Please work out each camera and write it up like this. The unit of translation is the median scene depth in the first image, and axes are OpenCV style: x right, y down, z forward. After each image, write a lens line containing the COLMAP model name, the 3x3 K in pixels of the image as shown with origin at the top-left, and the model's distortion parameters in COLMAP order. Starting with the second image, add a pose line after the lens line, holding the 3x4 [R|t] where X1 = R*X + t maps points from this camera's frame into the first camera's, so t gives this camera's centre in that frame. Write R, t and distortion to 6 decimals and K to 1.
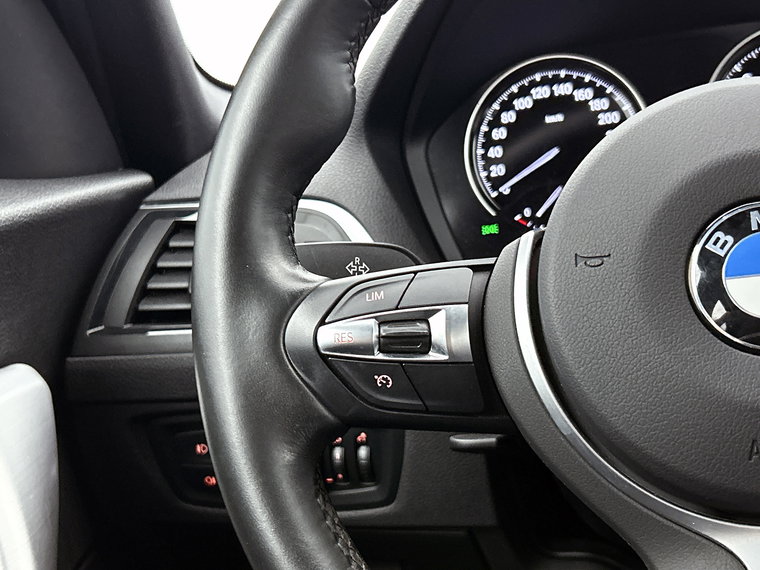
lens RADIAL K [[1007.7, 0, 380.0], [0, 1007.7, 285.0], [0, 0, 1]] dist [0.136956, -0.062680]
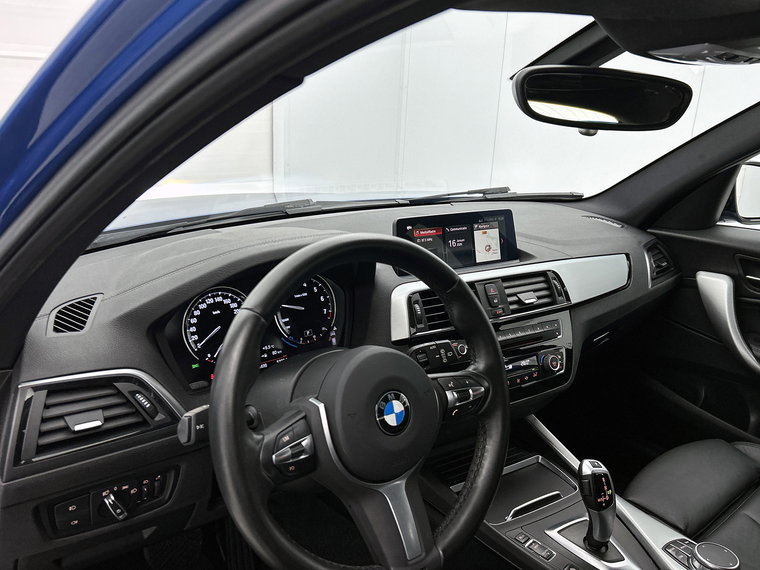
lens RADIAL K [[642.1, 0, 380.0], [0, 642.1, 285.0], [0, 0, 1]] dist [0.095217, -0.001484]
pose [[0.633620, -0.065855, 0.770837, -0.746500], [0.017306, 0.997328, 0.070979, -0.340260], [-0.773451, -0.031633, 0.633066, -0.203562]]
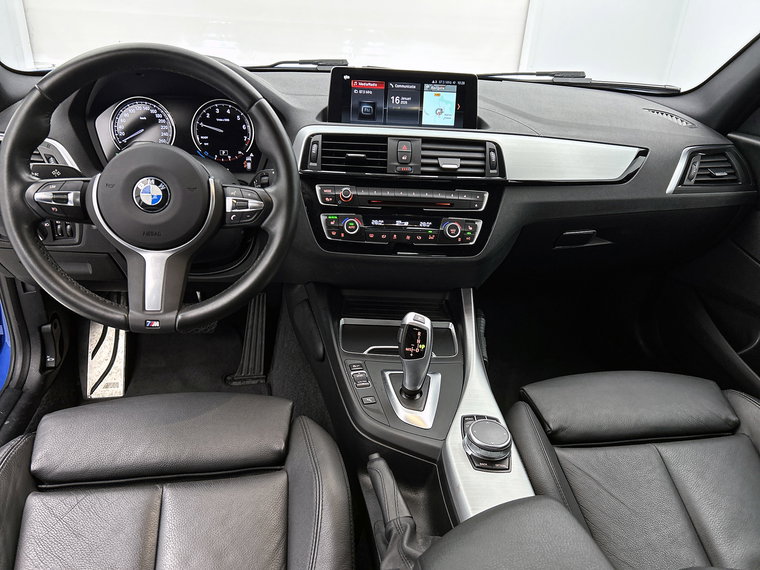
lens RADIAL K [[588.4, 0, 380.0], [0, 588.4, 285.0], [0, 0, 1]] dist [0.066060, -0.095808]
pose [[0.936764, 0.029197, 0.348743, 0.241542], [-0.116688, 0.965547, 0.232601, -0.188543], [-0.329936, -0.258586, 0.907896, -0.960881]]
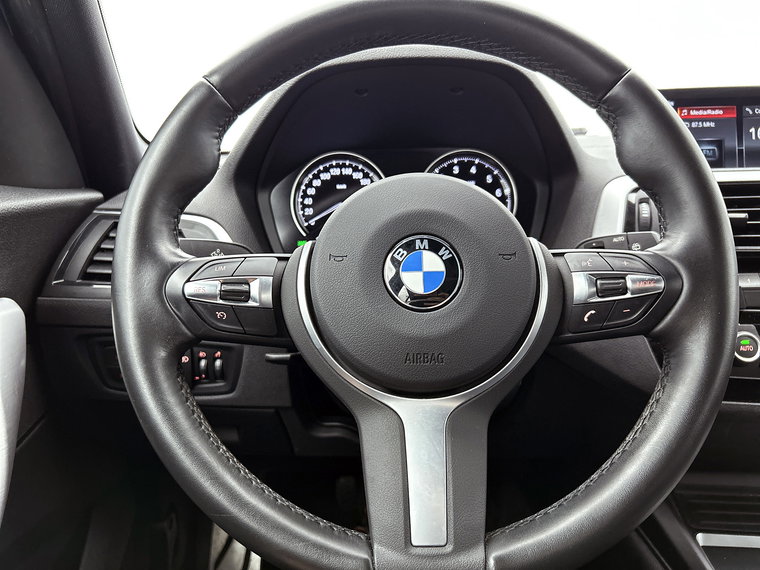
lens RADIAL K [[588.4, 0, 380.0], [0, 588.4, 285.0], [0, 0, 1]] dist [0.066060, -0.095808]
pose [[0.976501, 0.076259, 0.201568, 0.040856], [-0.076081, 0.997064, -0.008642, 0.018274], [-0.201636, -0.006897, 0.979436, -0.061227]]
